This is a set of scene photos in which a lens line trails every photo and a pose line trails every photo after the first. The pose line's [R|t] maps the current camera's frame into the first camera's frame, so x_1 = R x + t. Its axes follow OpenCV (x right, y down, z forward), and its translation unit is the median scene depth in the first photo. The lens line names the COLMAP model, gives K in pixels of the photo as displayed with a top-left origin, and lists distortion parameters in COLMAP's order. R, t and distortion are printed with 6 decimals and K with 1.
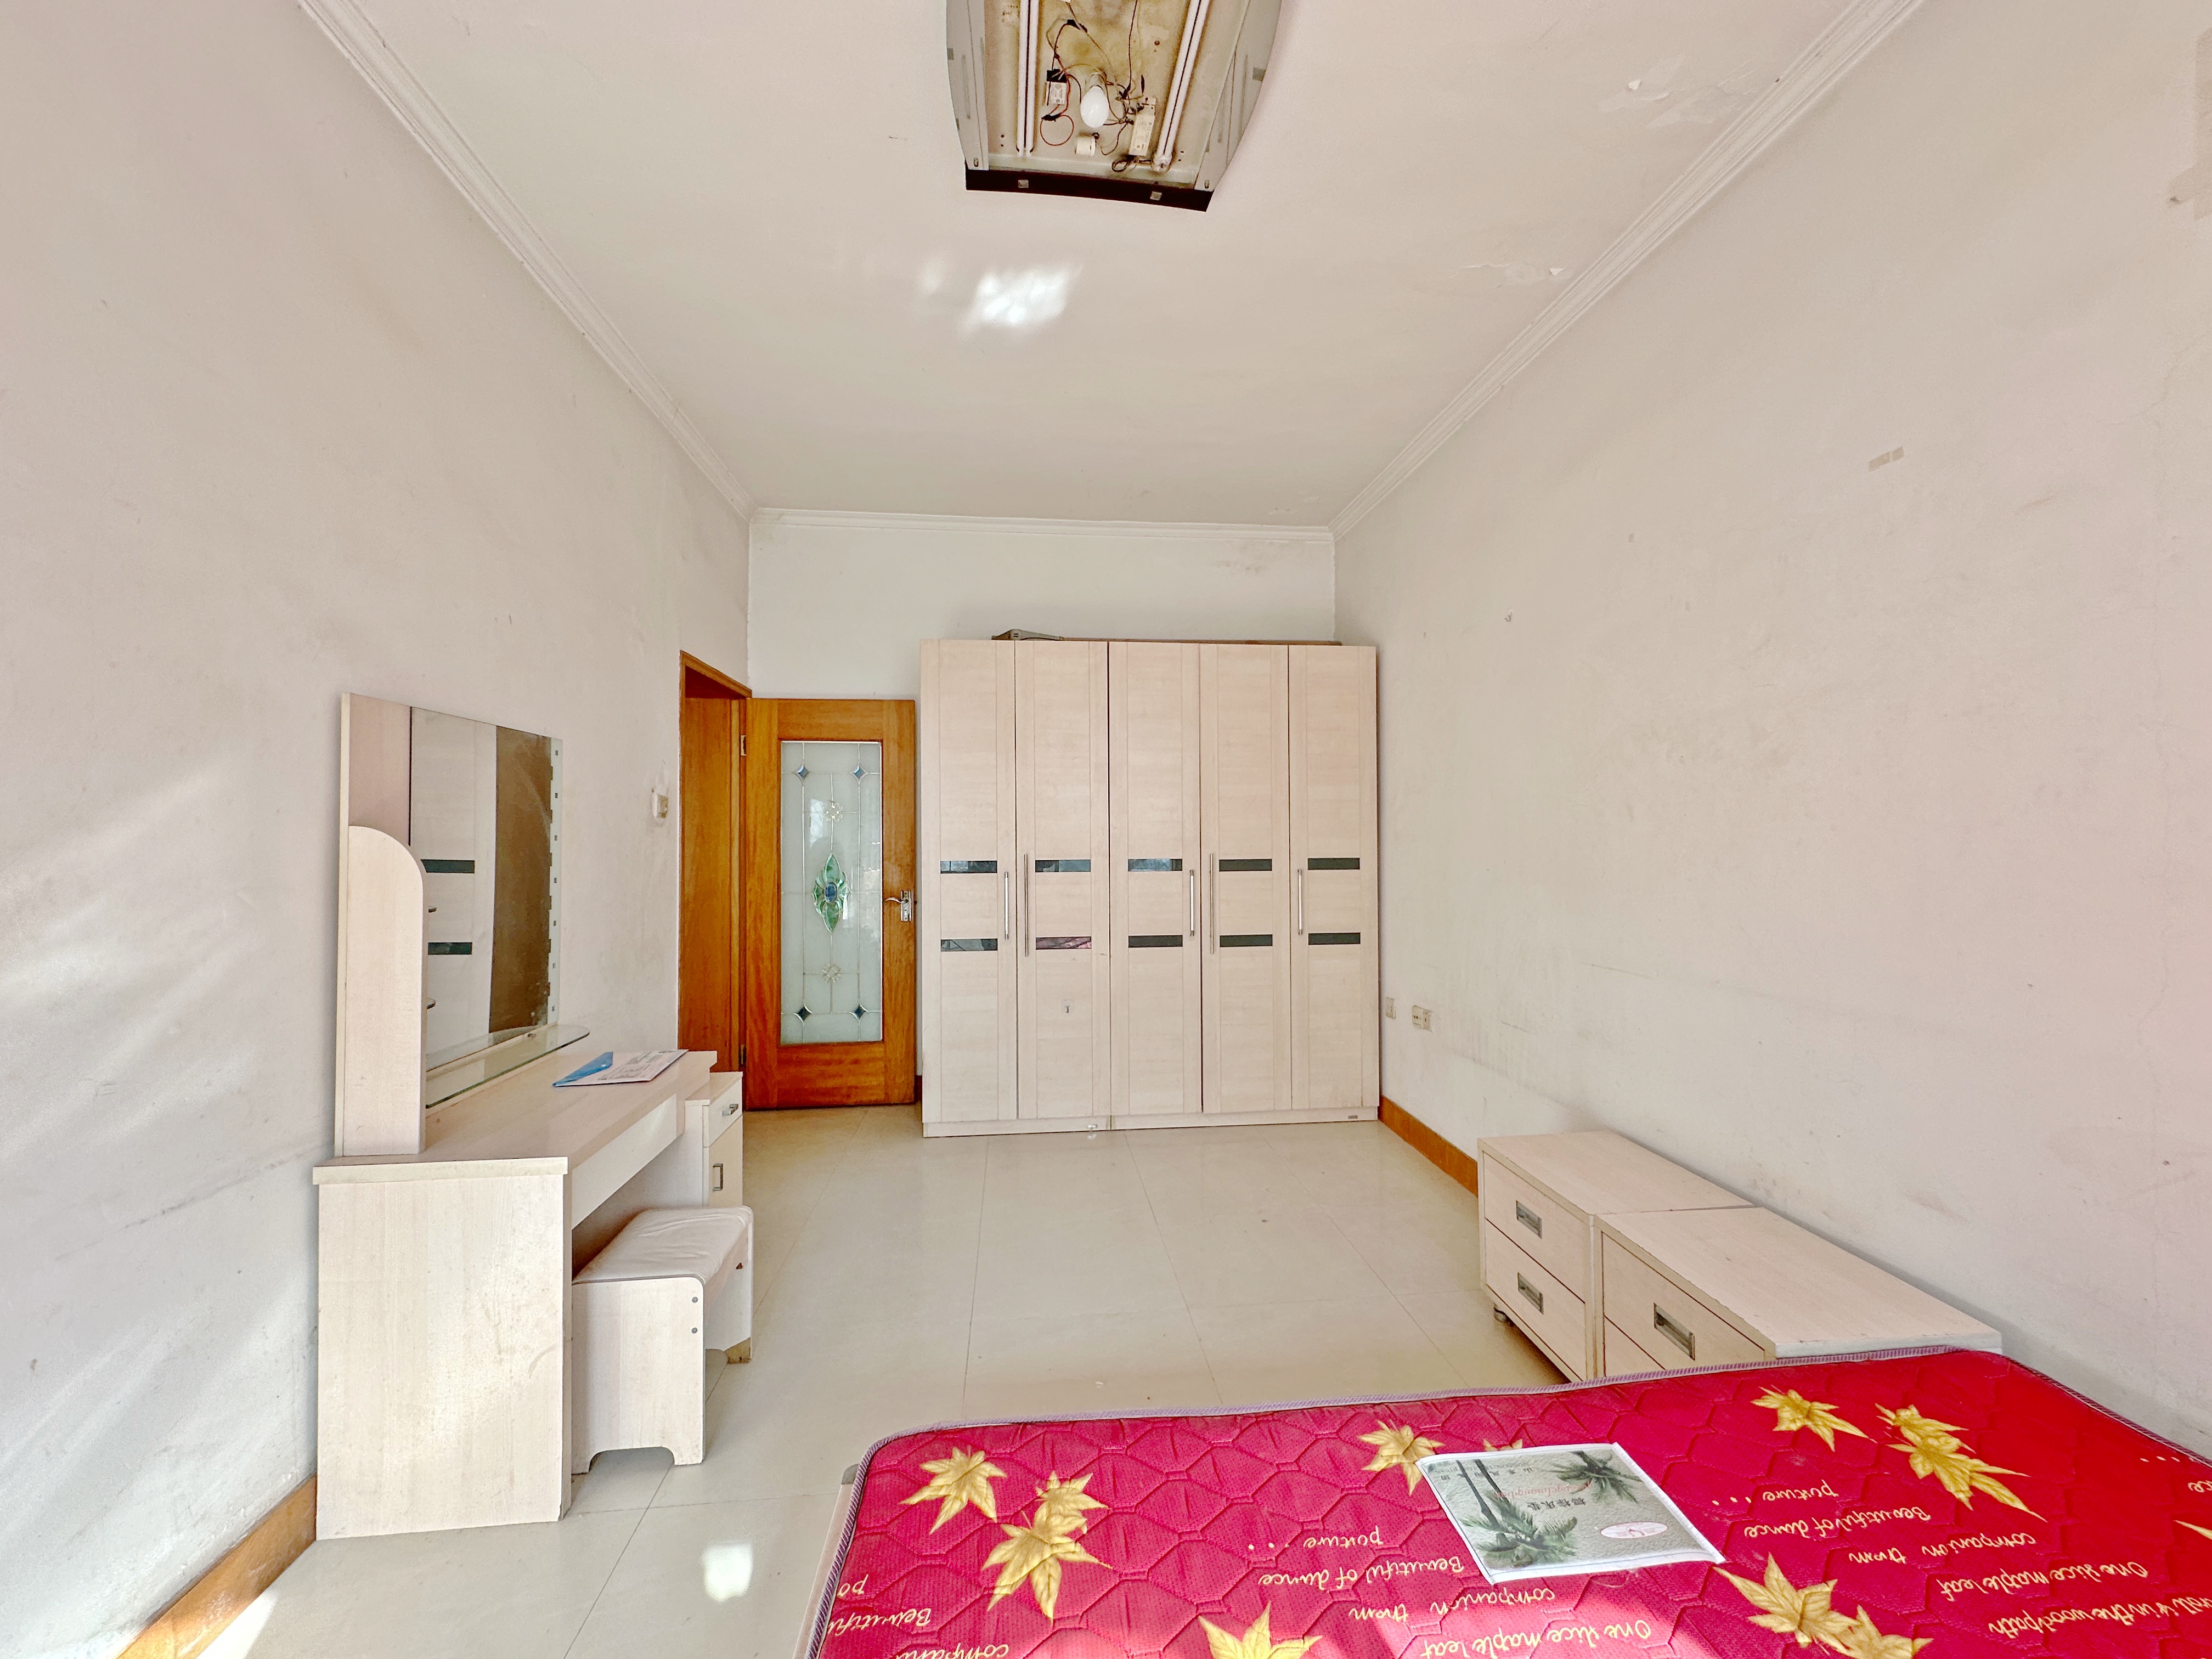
lens RADIAL K [[875.6, 0, 1112.0], [0, 875.6, 828.1], [0, 0, 1]] dist [-0.000748, 0.000007]
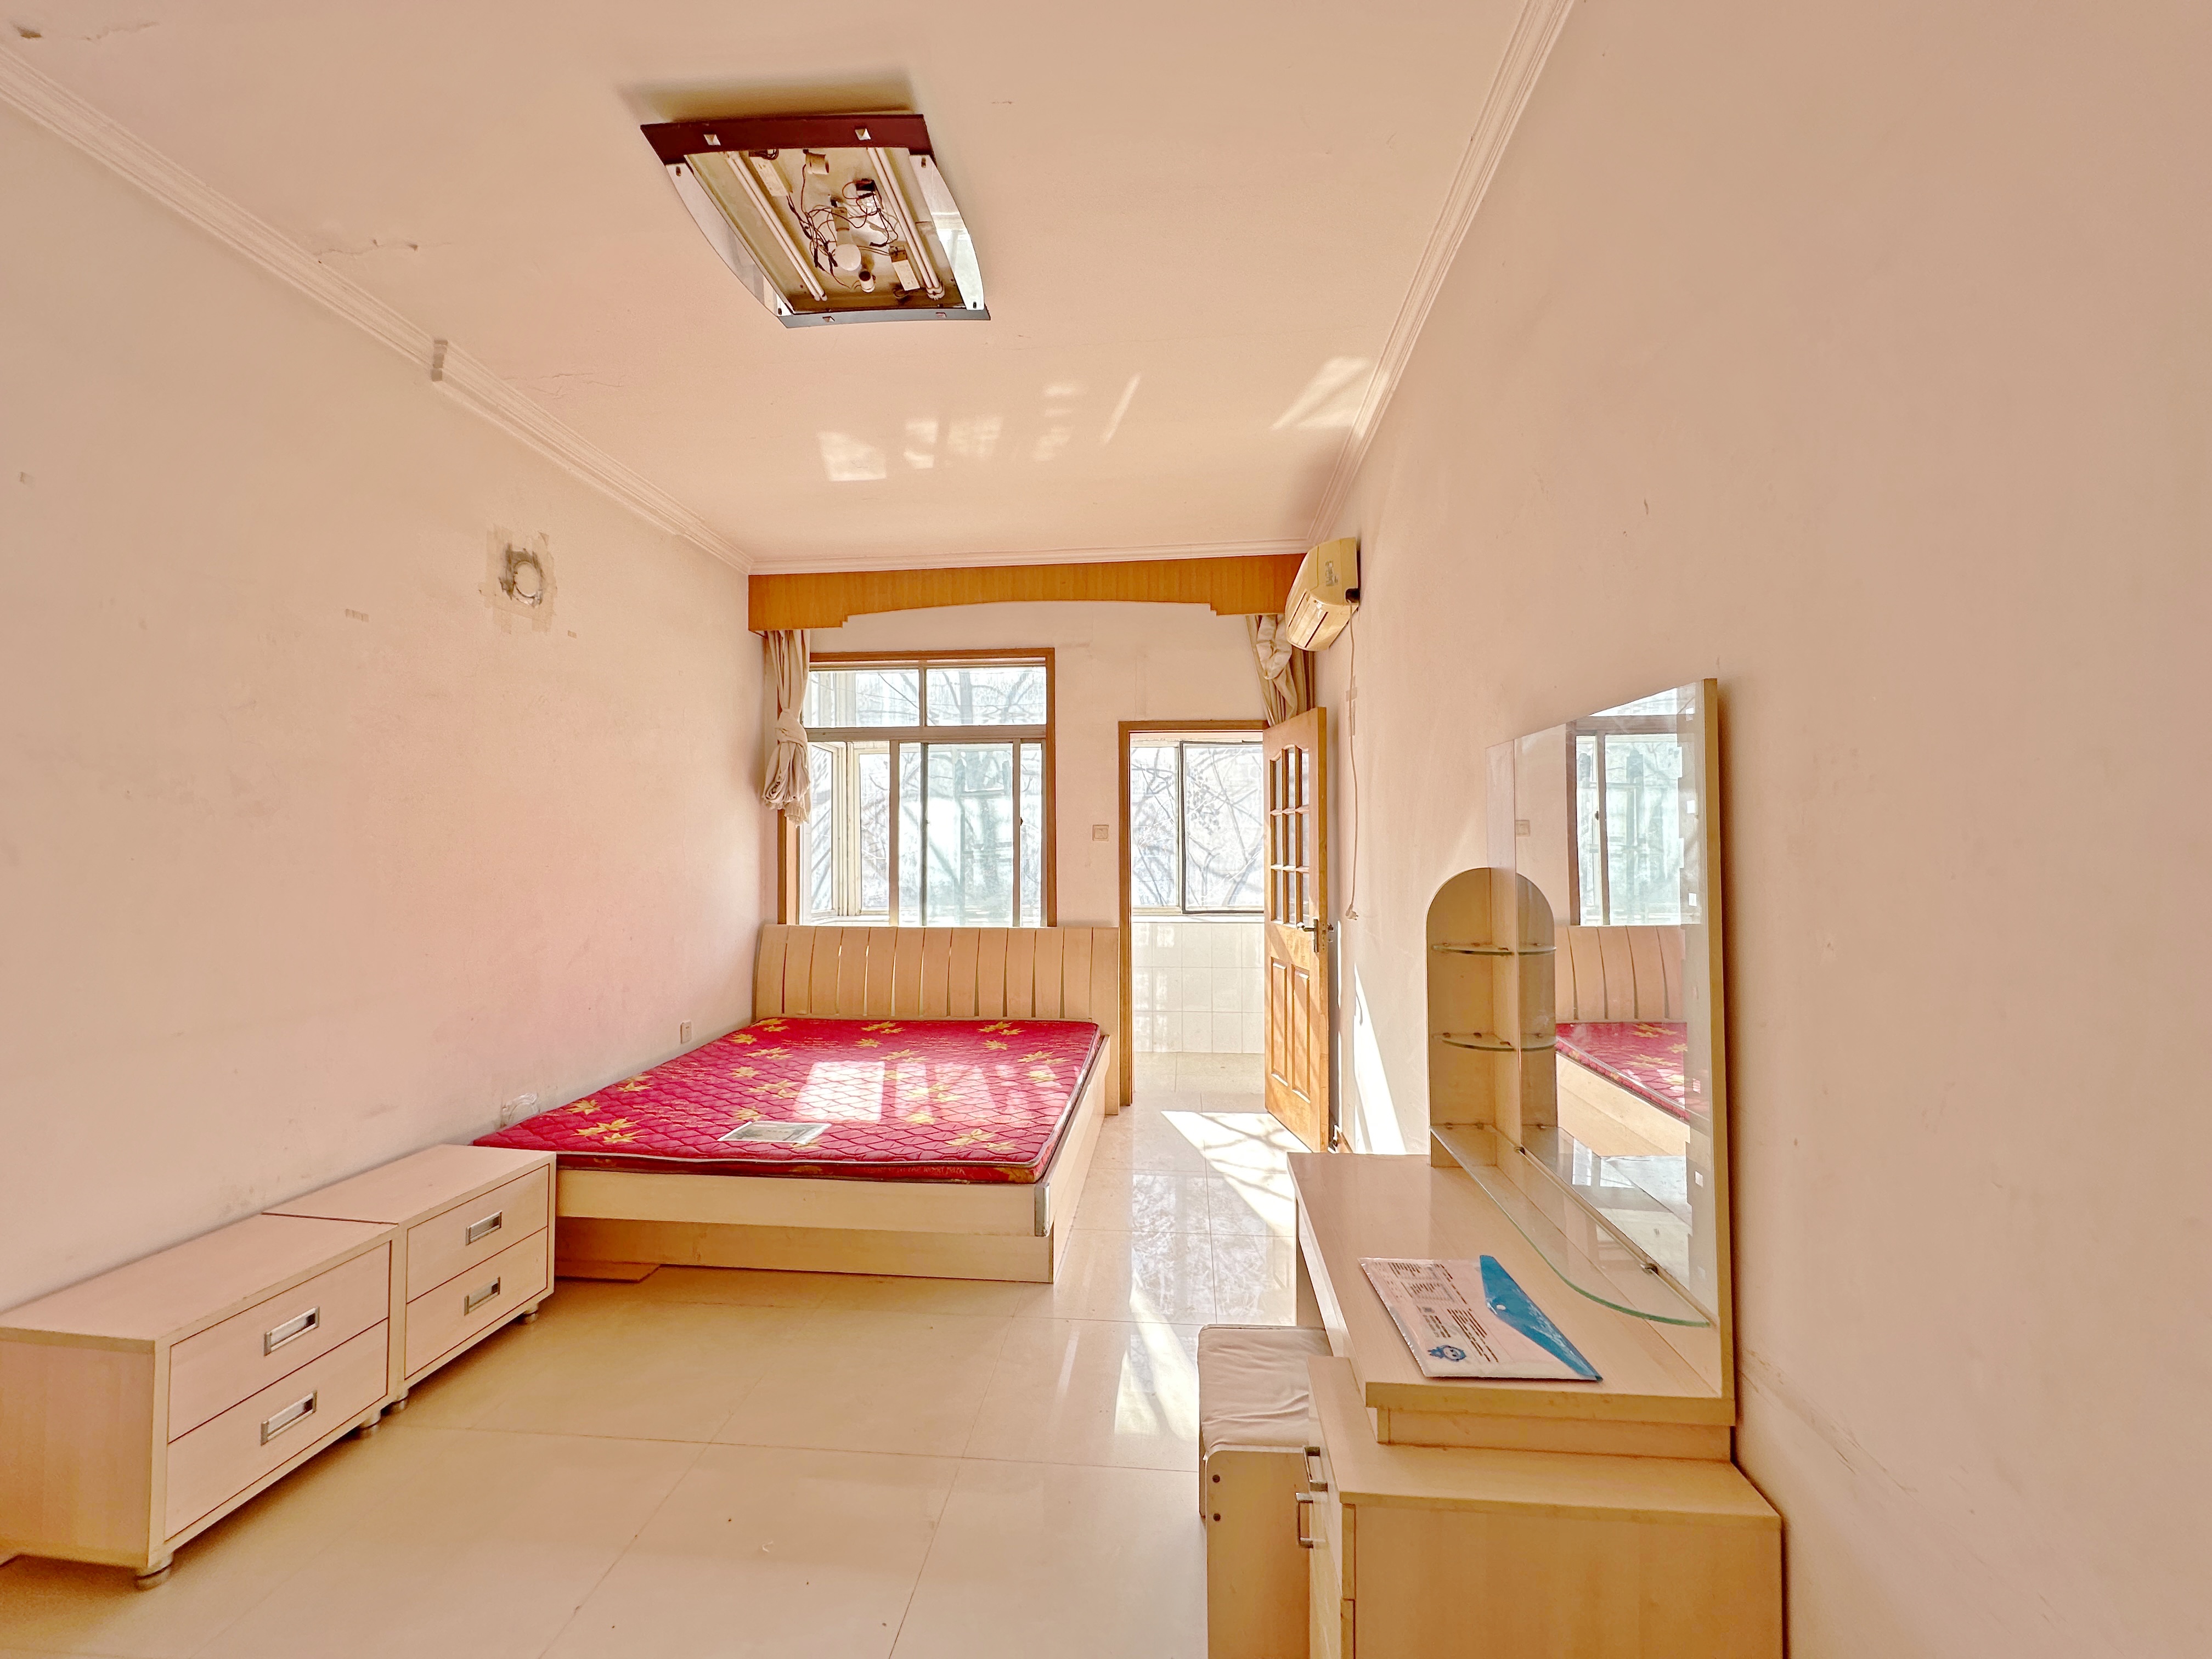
lens RADIAL K [[875.6, 0, 1112.0], [0, 875.6, 828.1], [0, 0, 1]] dist [-0.000748, 0.000007]
pose [[-0.981365, 0.009169, 0.191934, -0.534682], [0.003255, 0.999511, -0.031106, -0.017642], [-0.192125, -0.029901, -0.980915, 1.882984]]
